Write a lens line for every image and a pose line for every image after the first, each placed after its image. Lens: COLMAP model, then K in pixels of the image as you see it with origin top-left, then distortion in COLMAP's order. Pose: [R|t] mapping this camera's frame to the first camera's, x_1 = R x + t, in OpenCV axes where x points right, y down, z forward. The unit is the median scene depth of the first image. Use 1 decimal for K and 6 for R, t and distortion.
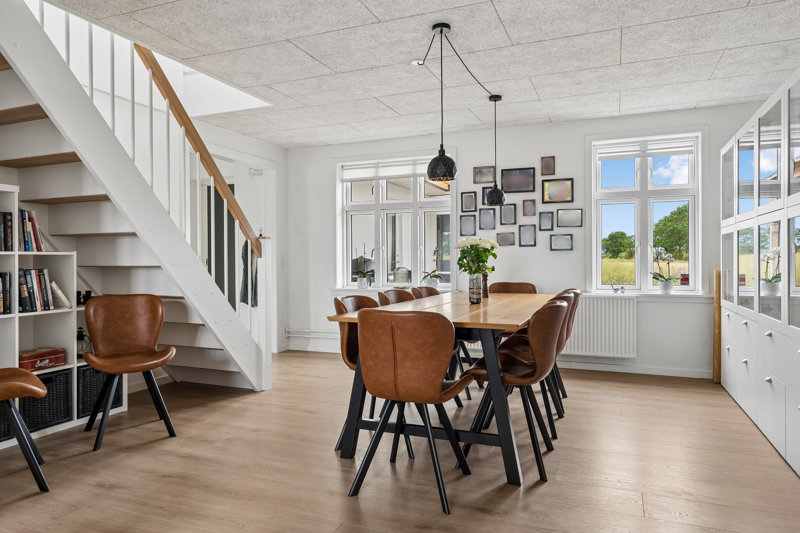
lens RADIAL K [[529.5, 0, 400.0], [0, 529.5, 266.5], [0, 0, 1]] dist [-0.001467, -0.000125]
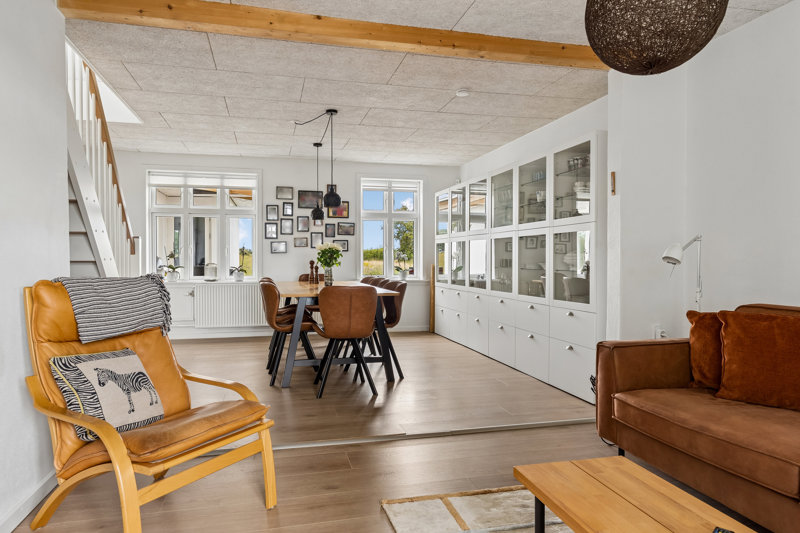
lens RADIAL K [[511.7, 0, 400.0], [0, 511.7, 266.5], [0, 0, 1]] dist [0.000394, 0.000071]
pose [[0.803836, -0.003228, 0.594842, -0.398485], [-0.000023, 0.999985, 0.005457, 0.003446], [-0.594851, -0.004400, 0.803824, -0.213005]]
